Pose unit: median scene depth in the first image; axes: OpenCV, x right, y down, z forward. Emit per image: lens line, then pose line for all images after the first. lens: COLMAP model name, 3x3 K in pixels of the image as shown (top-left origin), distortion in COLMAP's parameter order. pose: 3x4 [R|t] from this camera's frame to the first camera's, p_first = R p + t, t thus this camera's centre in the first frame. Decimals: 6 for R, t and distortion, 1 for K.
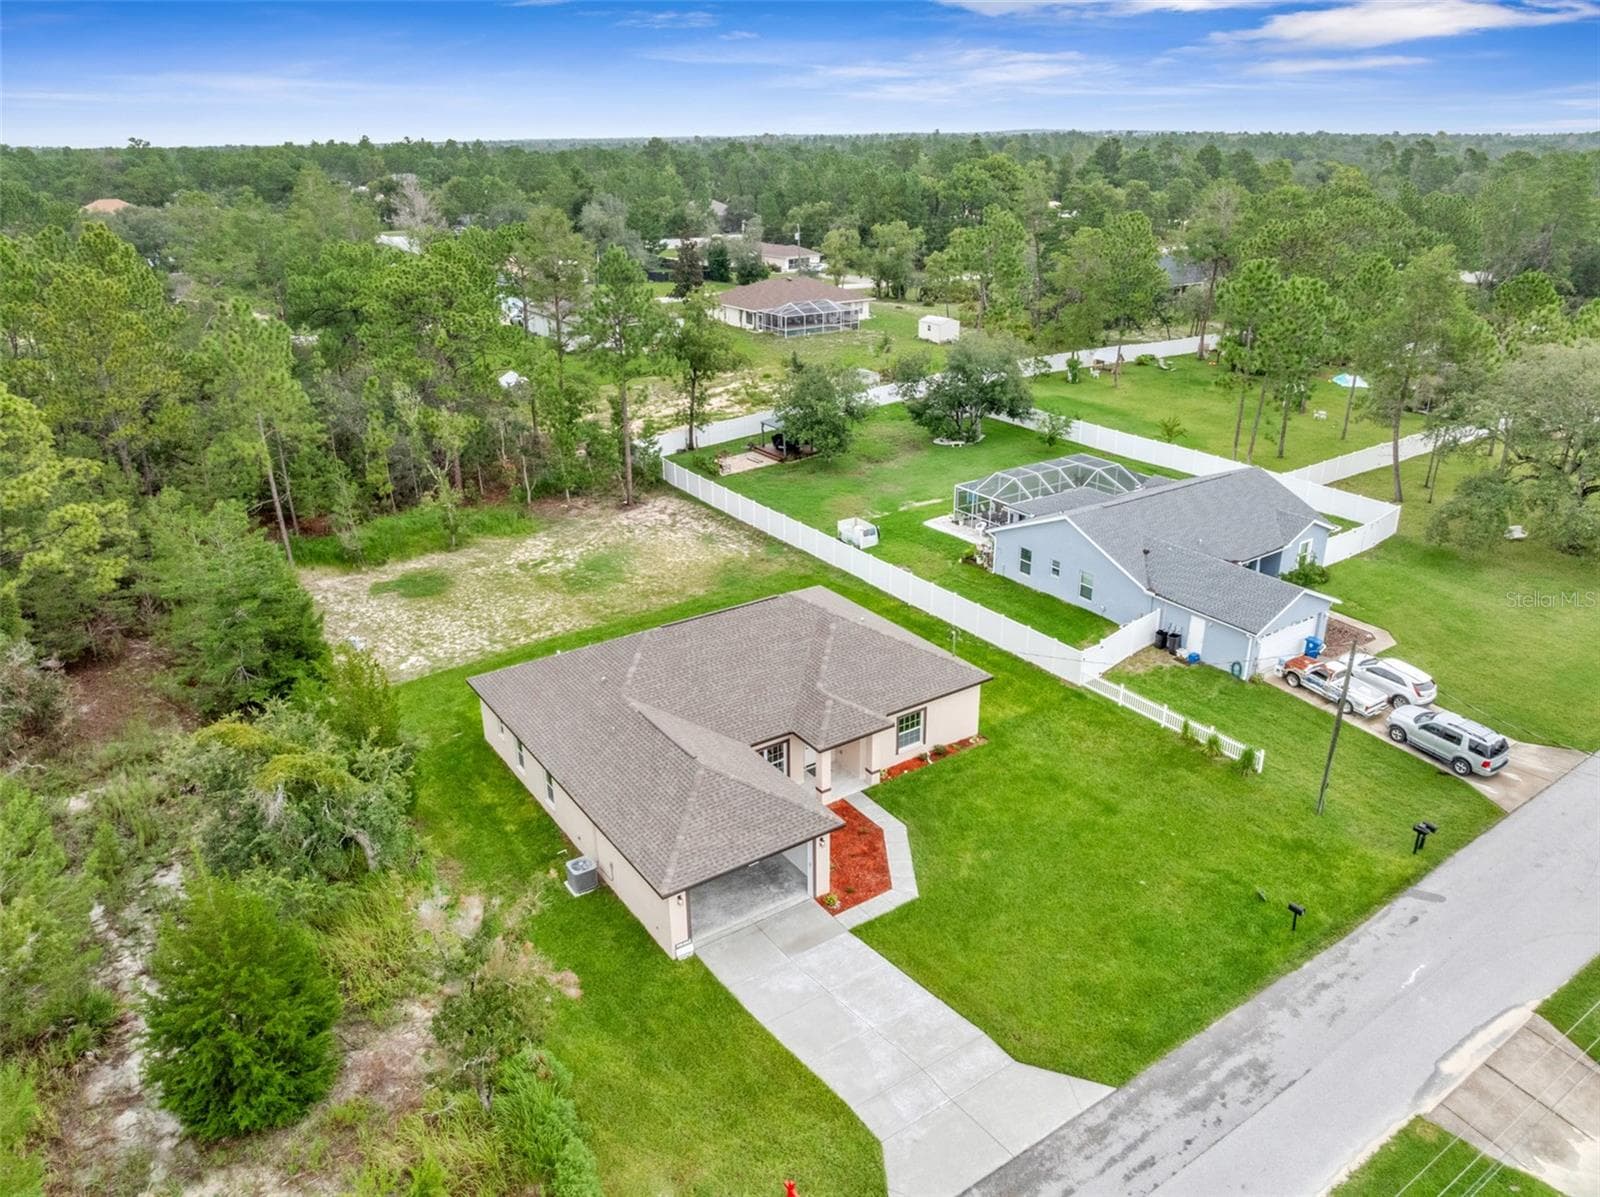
lens RADIAL K [[1125.1, 0, 804.6], [0, 1125.1, 598.8], [0, 0, 1]] dist [-0.027117, -0.008571]
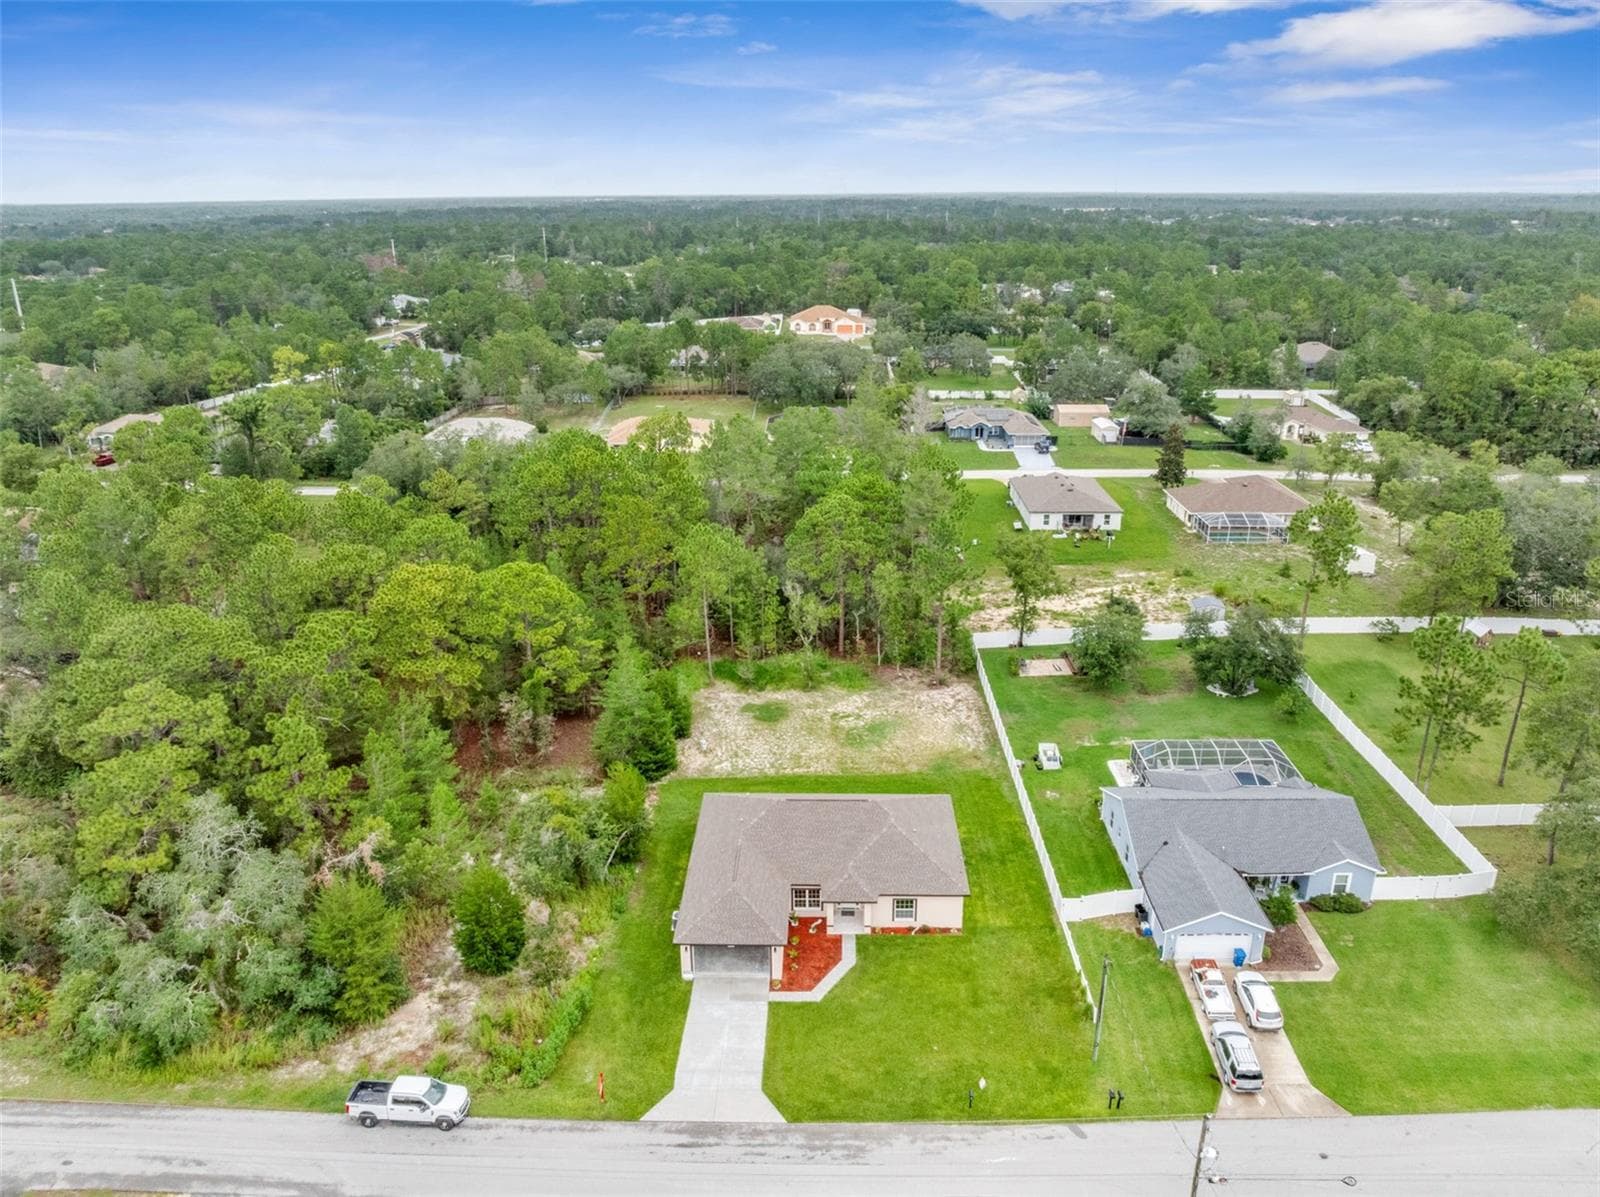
lens RADIAL K [[1128.7, 0, 803.7], [0, 1128.7, 579.4], [0, 0, 1]] dist [-0.034156, -0.004053]
pose [[0.813608, 0.193998, -0.548094, 0.690123], [-0.222523, 0.974816, 0.014716, -0.299073], [0.537146, 0.109990, 0.836287, -0.414149]]
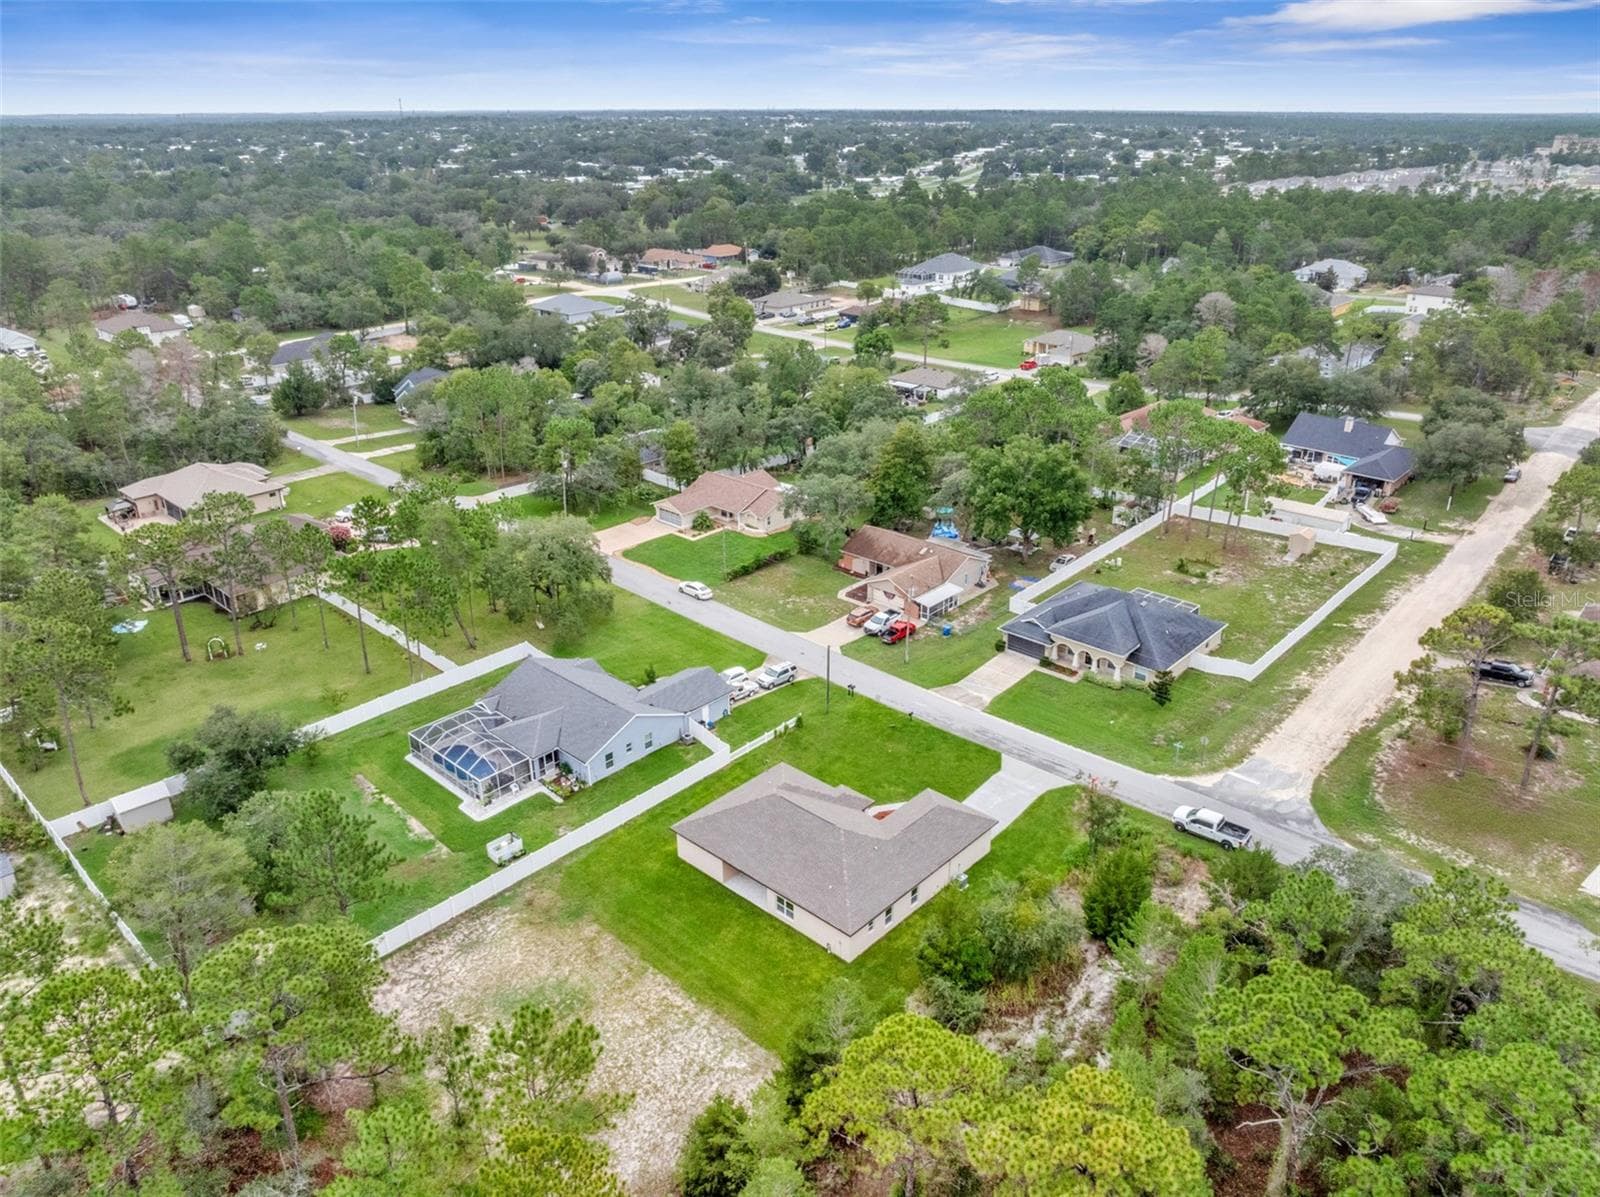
lens RADIAL K [[1125.1, 0, 804.6], [0, 1125.1, 598.8], [0, 0, 1]] dist [-0.027117, -0.008571]
pose [[-0.220929, -0.389778, 0.894015, -1.428070], [0.380702, 0.809479, 0.447001, -0.984085], [-0.897918, 0.439109, -0.030448, 0.839853]]
